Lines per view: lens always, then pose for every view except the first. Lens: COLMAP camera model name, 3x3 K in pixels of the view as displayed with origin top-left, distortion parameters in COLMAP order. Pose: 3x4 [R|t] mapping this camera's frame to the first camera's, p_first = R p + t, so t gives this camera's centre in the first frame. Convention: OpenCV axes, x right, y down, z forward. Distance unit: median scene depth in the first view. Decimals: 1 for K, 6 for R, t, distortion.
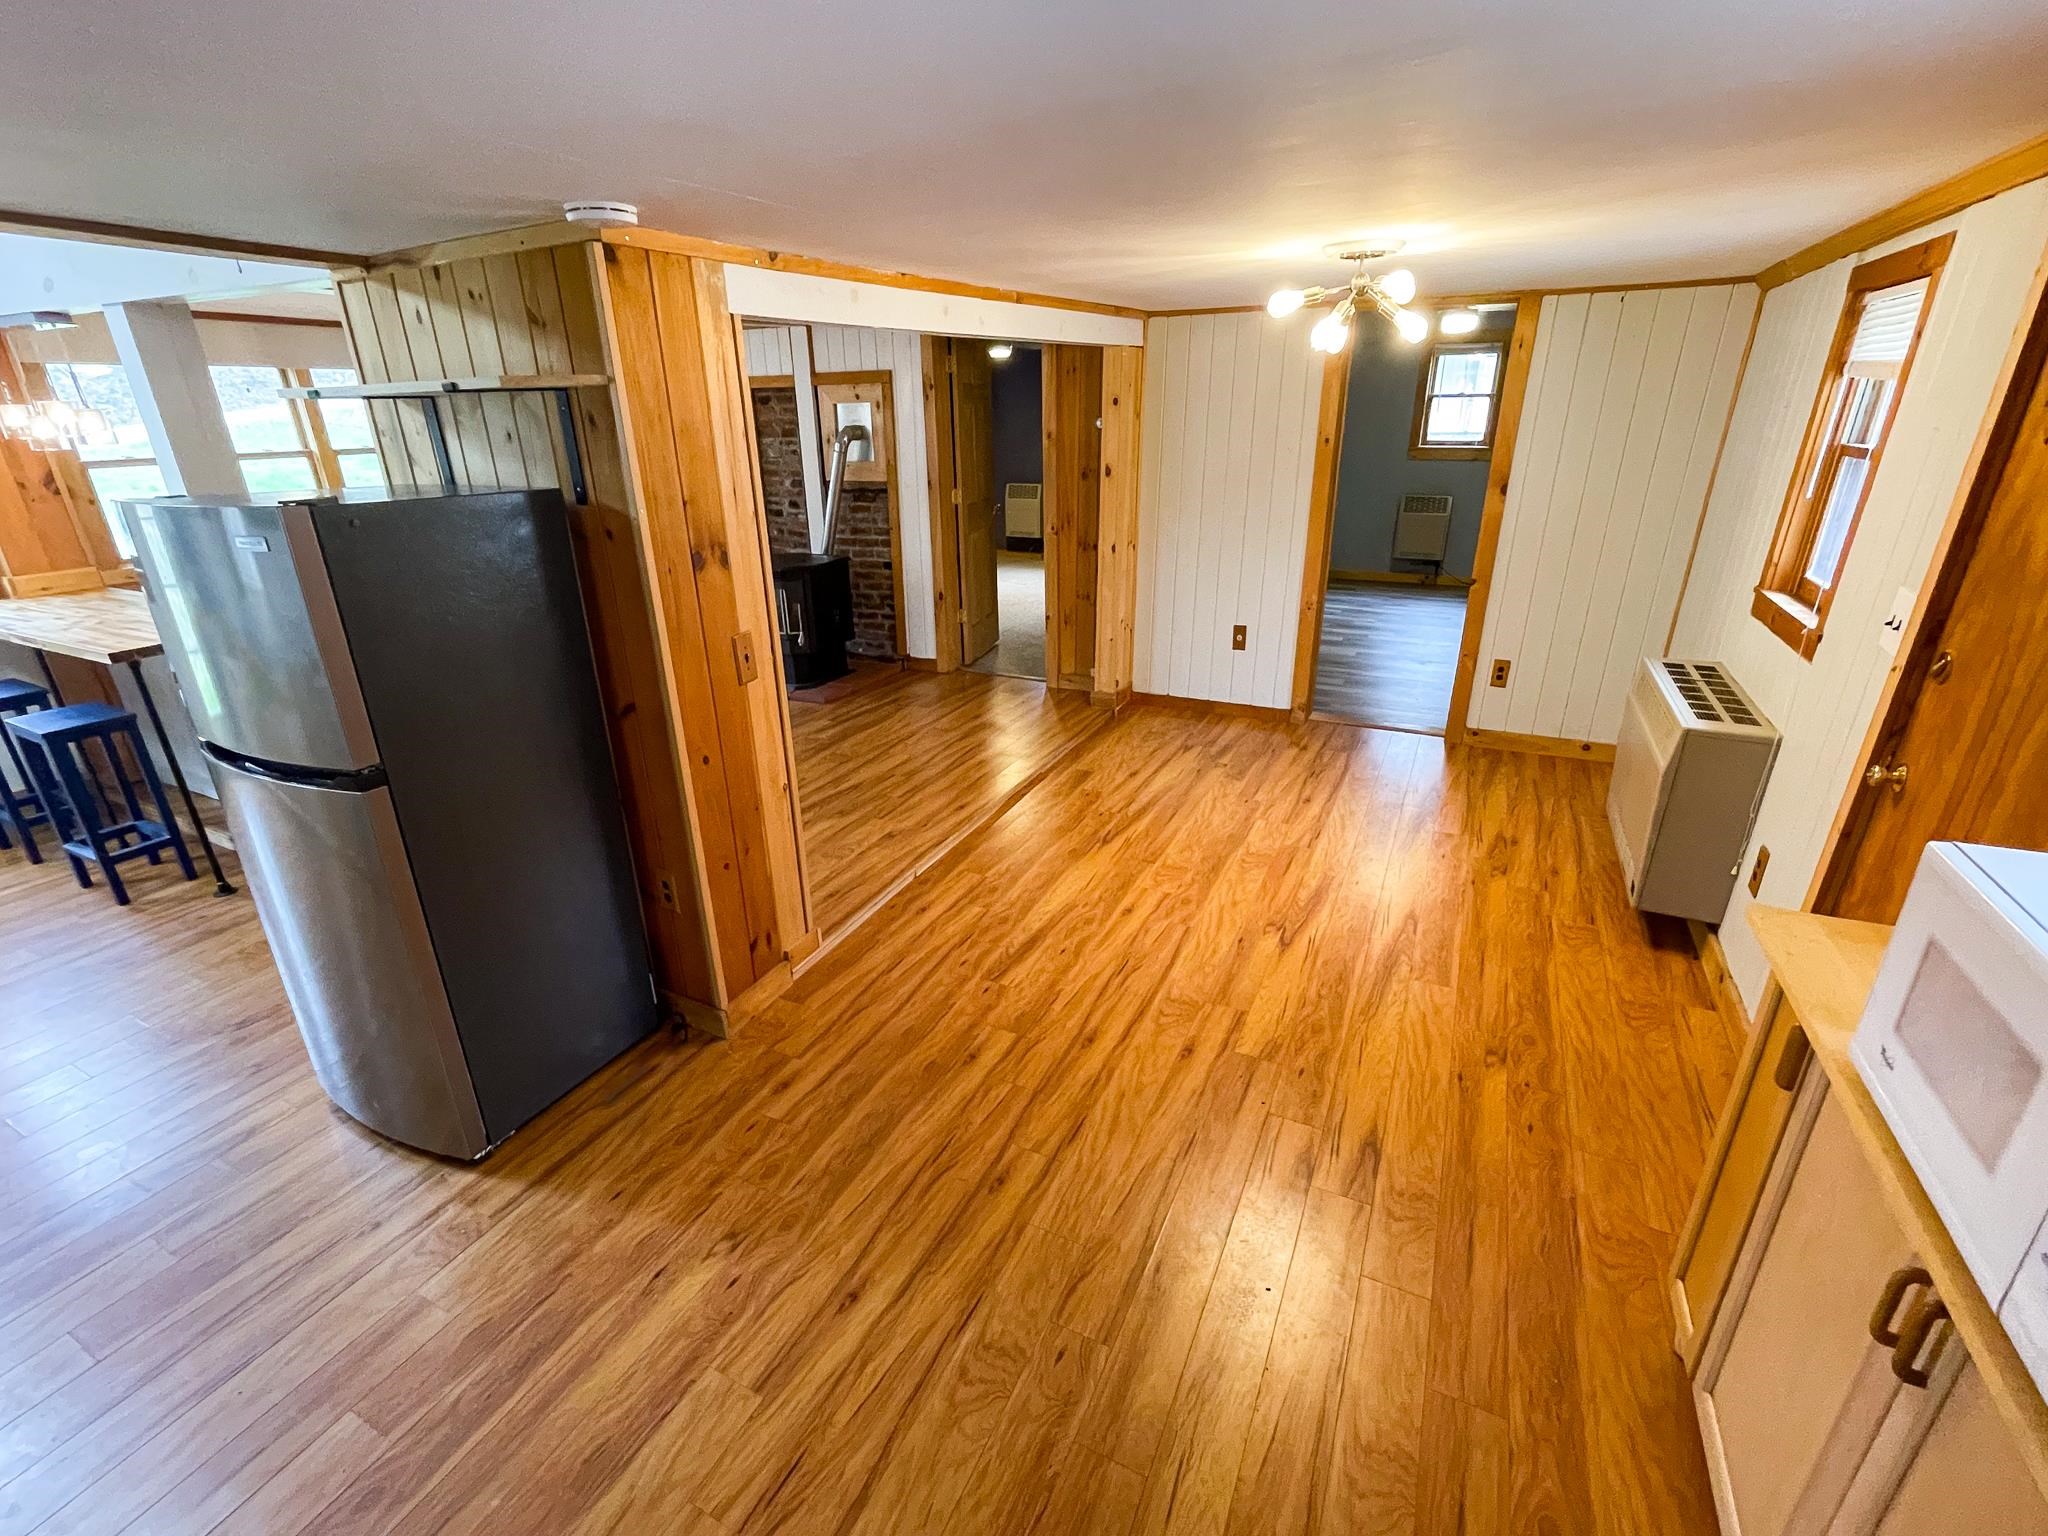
lens RADIAL K [[859.8, 0, 1024.7], [0, 859.8, 713.8], [0, 0, 1]] dist [-0.000773, -0.000318]
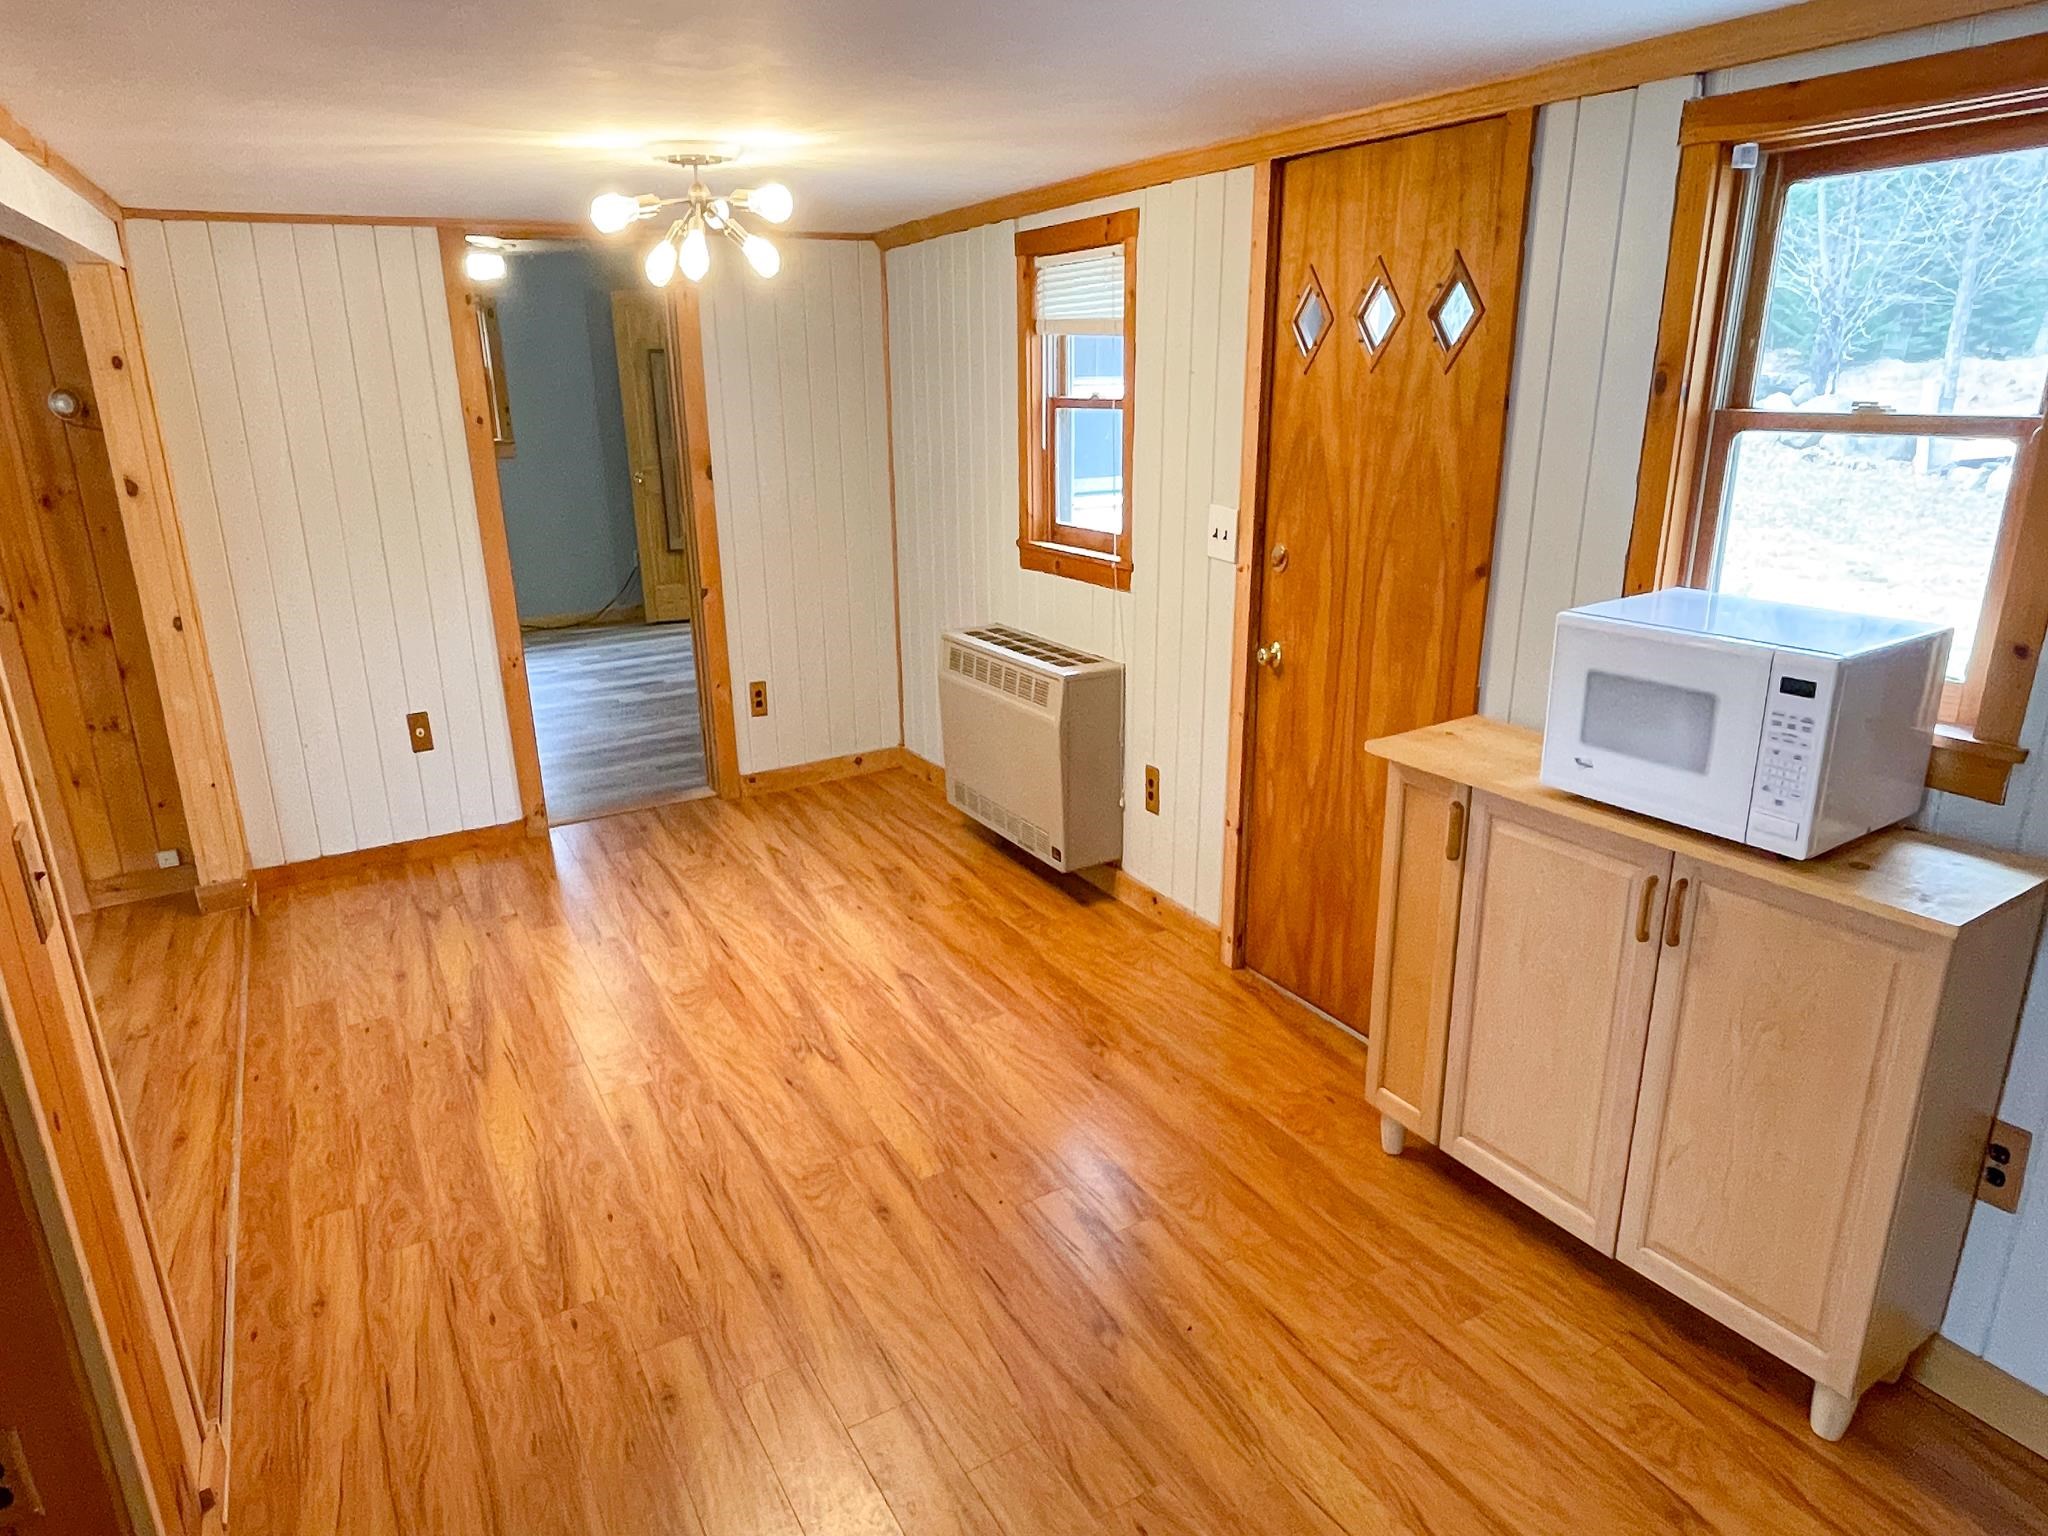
lens RADIAL K [[1293.7, 0, 1028.7], [0, 1293.7, 784.0], [0, 0, 1]] dist [0.004893, -0.001640]
pose [[0.545266, -0.250337, 0.800010, -0.438033], [0.294889, 0.950648, 0.096486, -0.019808], [-0.784681, 0.183304, 0.592178, 0.148565]]
